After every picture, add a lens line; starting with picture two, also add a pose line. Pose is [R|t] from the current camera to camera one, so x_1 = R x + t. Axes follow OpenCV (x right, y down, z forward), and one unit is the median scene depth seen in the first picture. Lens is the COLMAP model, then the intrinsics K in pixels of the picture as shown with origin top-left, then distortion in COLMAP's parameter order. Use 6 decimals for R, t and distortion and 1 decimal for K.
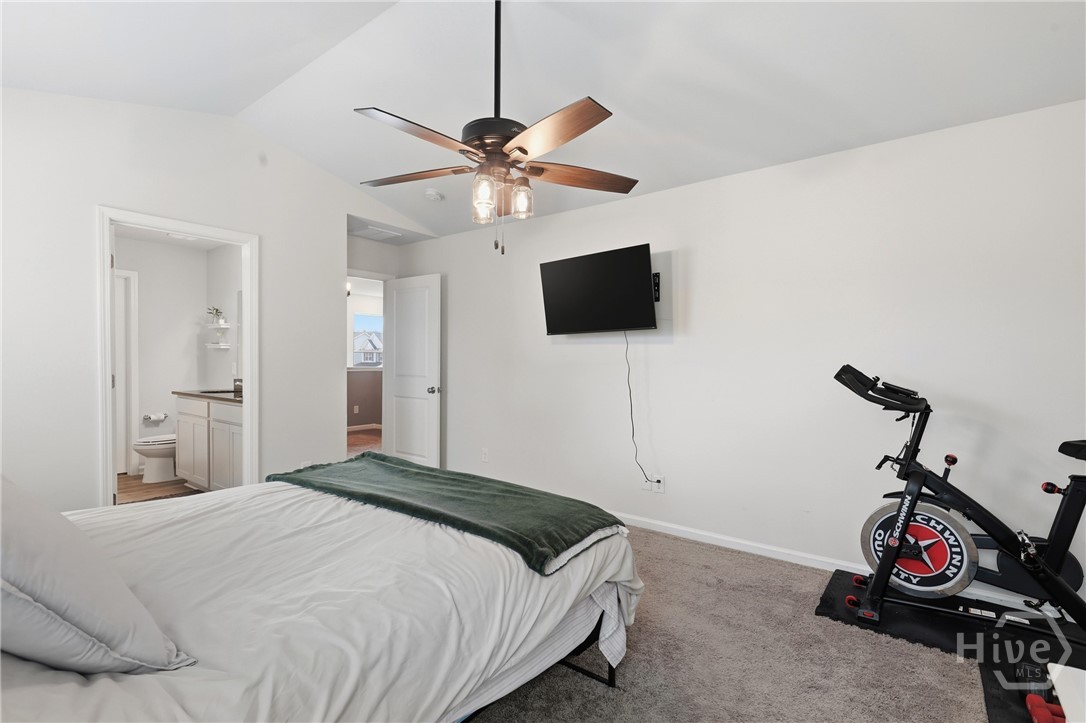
lens RADIAL K [[509.5, 0, 543.0], [0, 509.5, 361.5], [0, 0, 1]] dist [-0.001379, -0.000294]
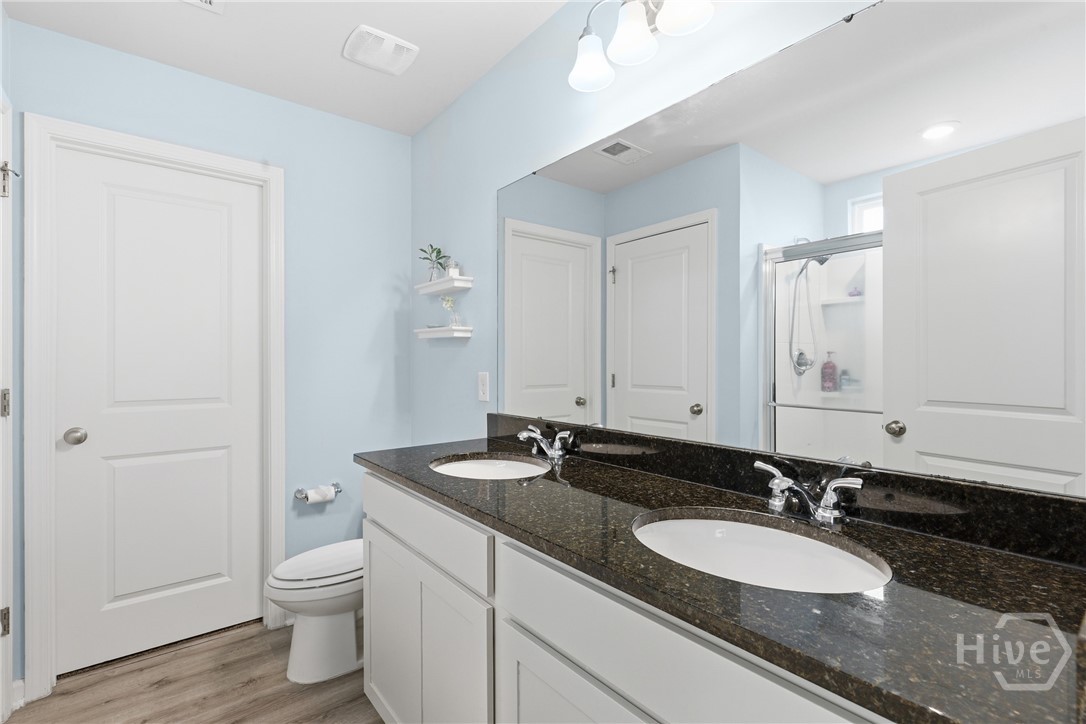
lens RADIAL K [[501.7, 0, 545.2], [0, 501.7, 356.4], [0, 0, 1]] dist [-0.001616, -0.000185]
pose [[0.970941, -0.008265, -0.239176, -0.462801], [0.005182, 0.999895, -0.013513, -0.004012], [0.239262, 0.011881, 0.970882, 0.621048]]
